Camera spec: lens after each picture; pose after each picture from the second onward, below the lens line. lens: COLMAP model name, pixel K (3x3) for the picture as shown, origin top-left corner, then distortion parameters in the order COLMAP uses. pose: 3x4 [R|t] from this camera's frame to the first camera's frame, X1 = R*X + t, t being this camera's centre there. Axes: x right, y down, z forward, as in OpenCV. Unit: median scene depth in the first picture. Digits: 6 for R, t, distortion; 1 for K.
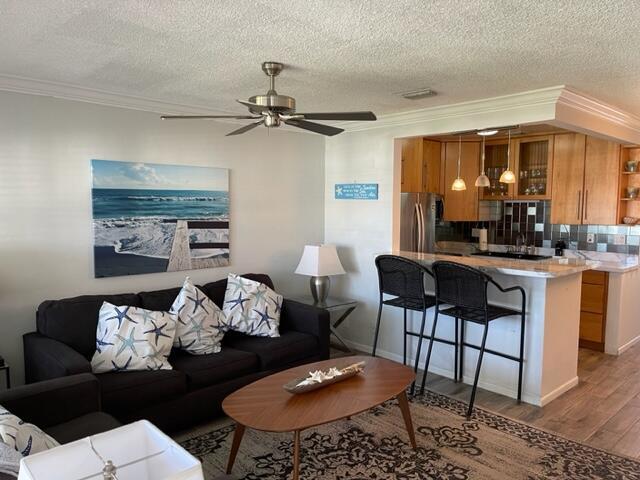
lens RADIAL K [[485.1, 0, 315.9], [0, 485.1, 239.8], [0, 0, 1]] dist [0.041633, -0.036576]
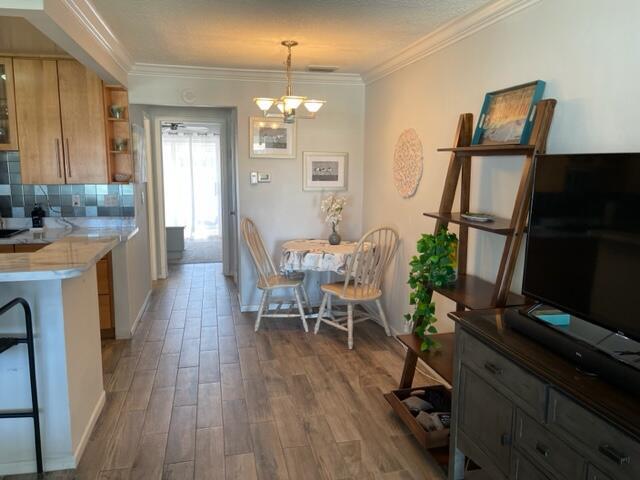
lens RADIAL K [[484.5, 0, 322.4], [0, 484.5, 239.1], [0, 0, 1]] dist [0.073353, -0.106784]
pose [[0.494916, -0.135019, 0.858387, 0.088824], [0.061995, 0.990823, 0.120106, -0.016628], [-0.866727, -0.006226, 0.498745, 0.337194]]
